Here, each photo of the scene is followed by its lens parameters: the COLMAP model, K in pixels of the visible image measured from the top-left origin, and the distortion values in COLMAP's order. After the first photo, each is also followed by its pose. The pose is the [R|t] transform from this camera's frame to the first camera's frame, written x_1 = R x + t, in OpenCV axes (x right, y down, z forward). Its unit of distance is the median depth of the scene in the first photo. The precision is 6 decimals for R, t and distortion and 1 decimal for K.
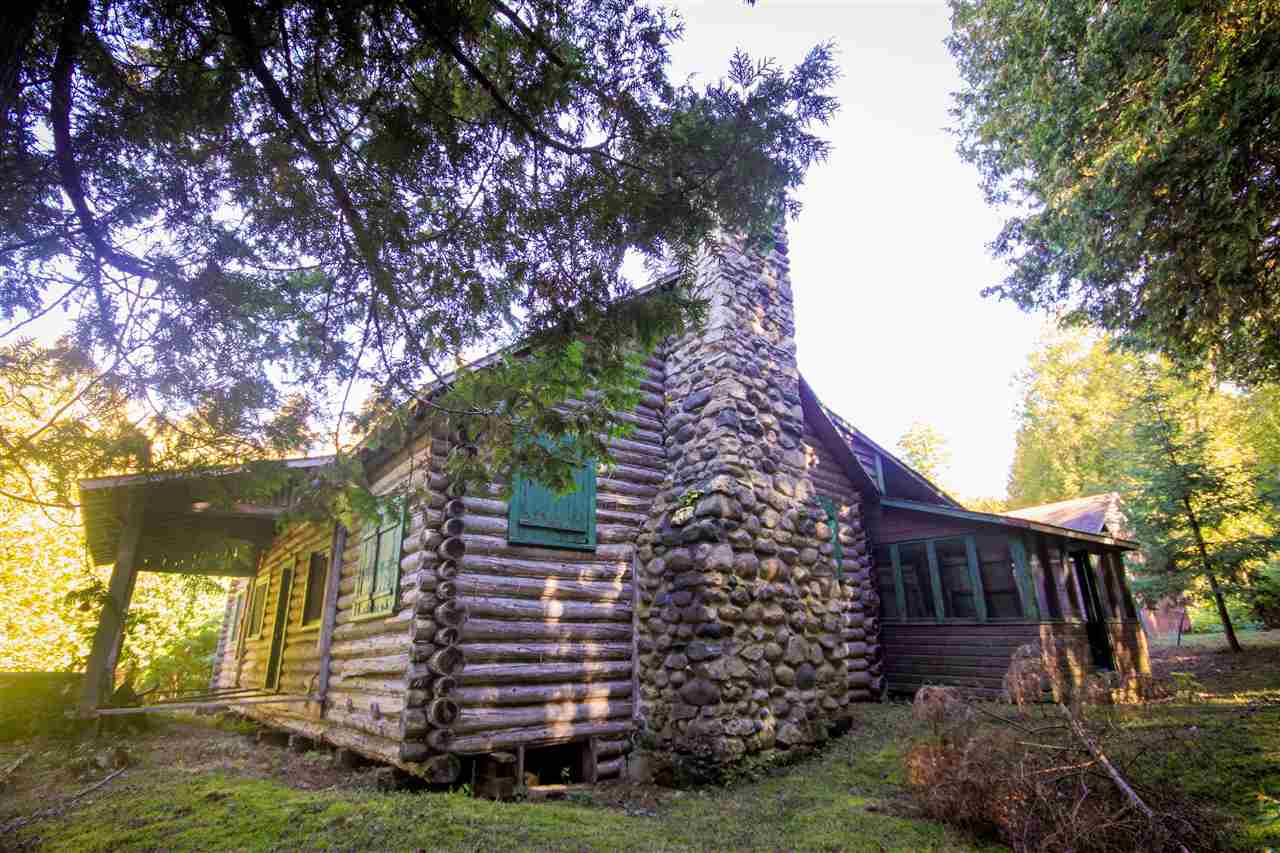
lens RADIAL K [[653.3, 0, 638.2], [0, 653.3, 437.2], [0, 0, 1]] dist [0.000671, 0.000214]
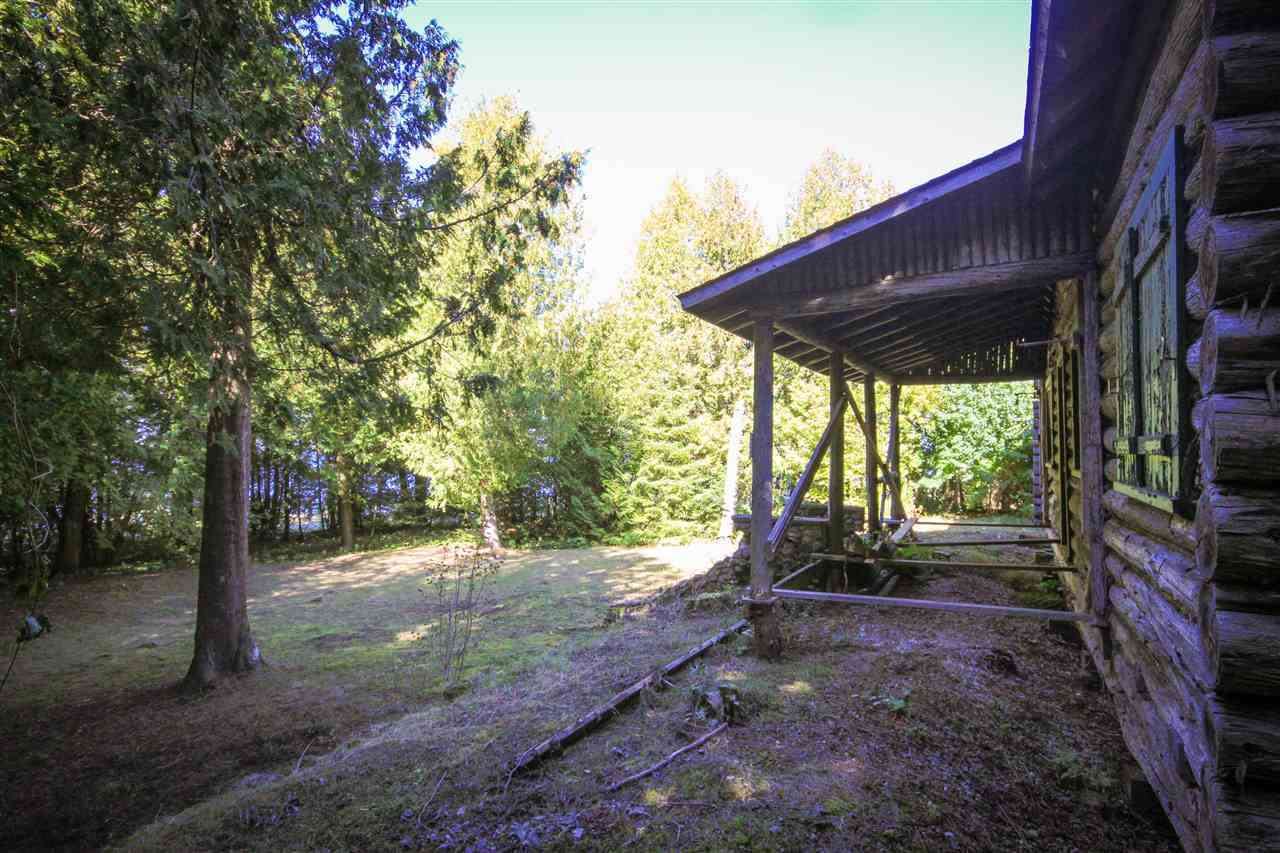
lens RADIAL K [[682.8, 0, 633.5], [0, 682.8, 439.4], [0, 0, 1]] dist [-0.000135, 0.000025]
pose [[0.394329, -0.007668, -0.918937, -0.158115], [0.298123, 0.946951, 0.120027, 0.105547], [0.869268, -0.321286, 0.375697, 0.607328]]
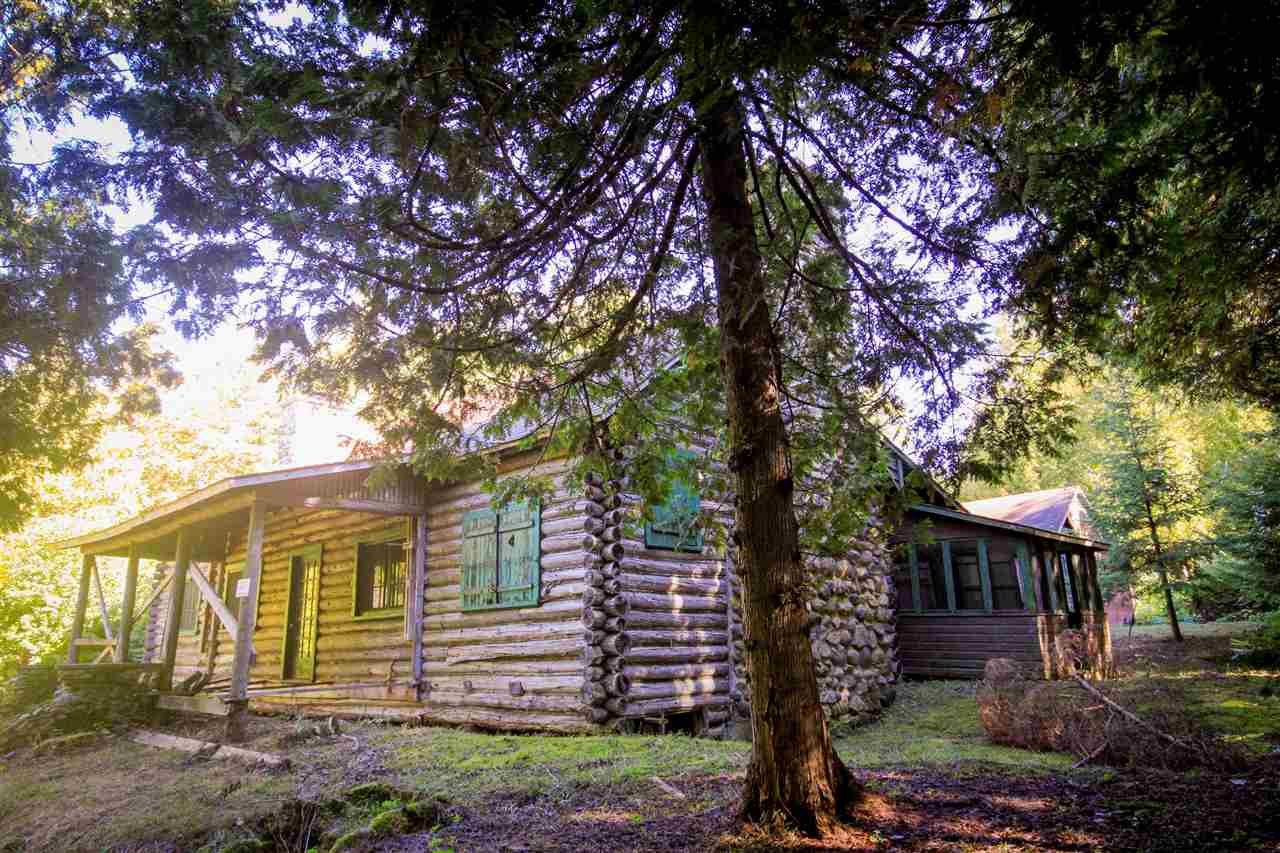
lens RADIAL K [[828.6, 0, 641.3], [0, 828.6, 435.2], [0, 0, 1]] dist [0.016248, 0.007677]
pose [[0.985394, 0.037694, 0.166064, -0.420212], [-0.048682, 0.996851, 0.062601, -0.117303], [-0.163182, -0.069771, 0.984126, -0.406630]]
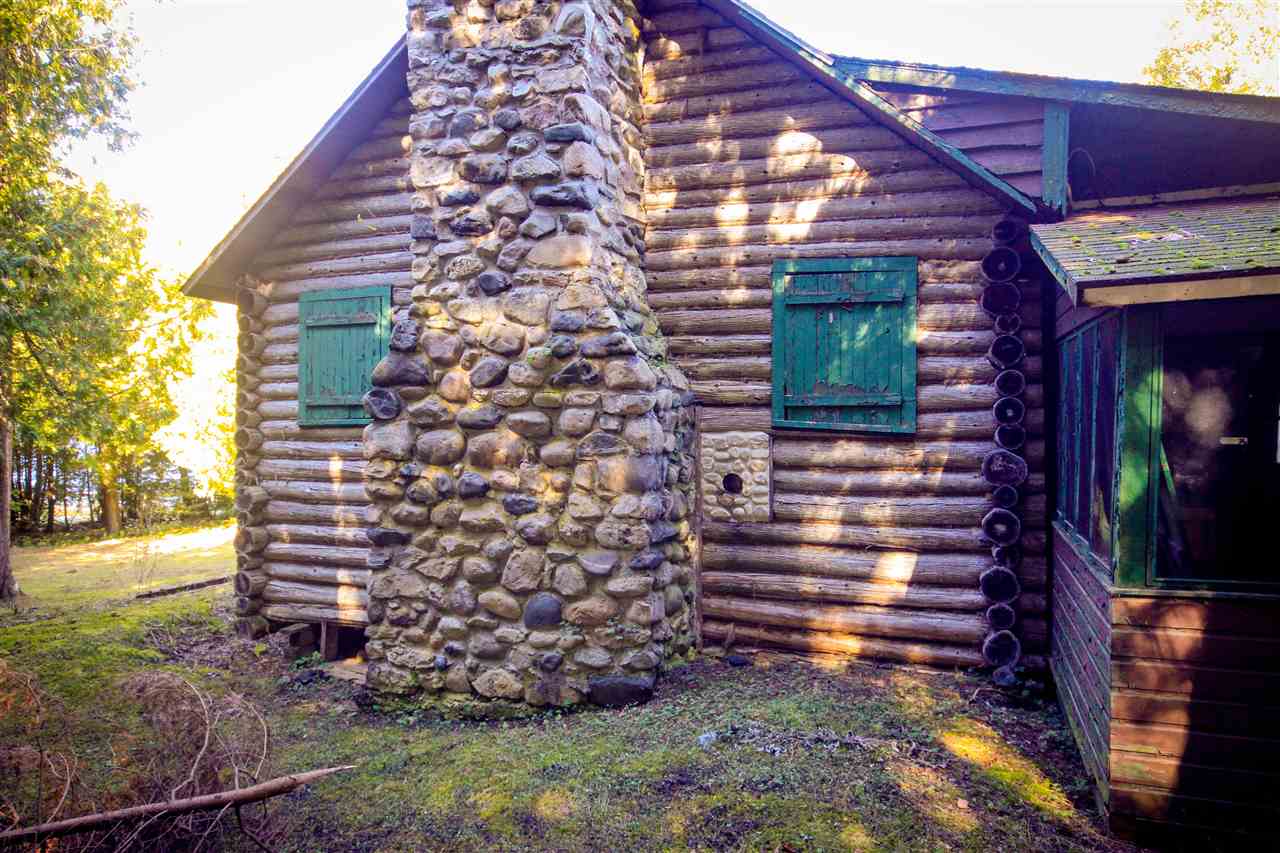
lens RADIAL K [[828.6, 0, 614.8], [0, 828.6, 443.2], [0, 0, 1]] dist [0.016248, 0.007677]
pose [[0.498863, 0.021027, -0.866426, 0.996864], [0.268594, 0.946735, 0.177625, 0.084705], [0.824010, -0.321328, 0.466643, 0.732801]]
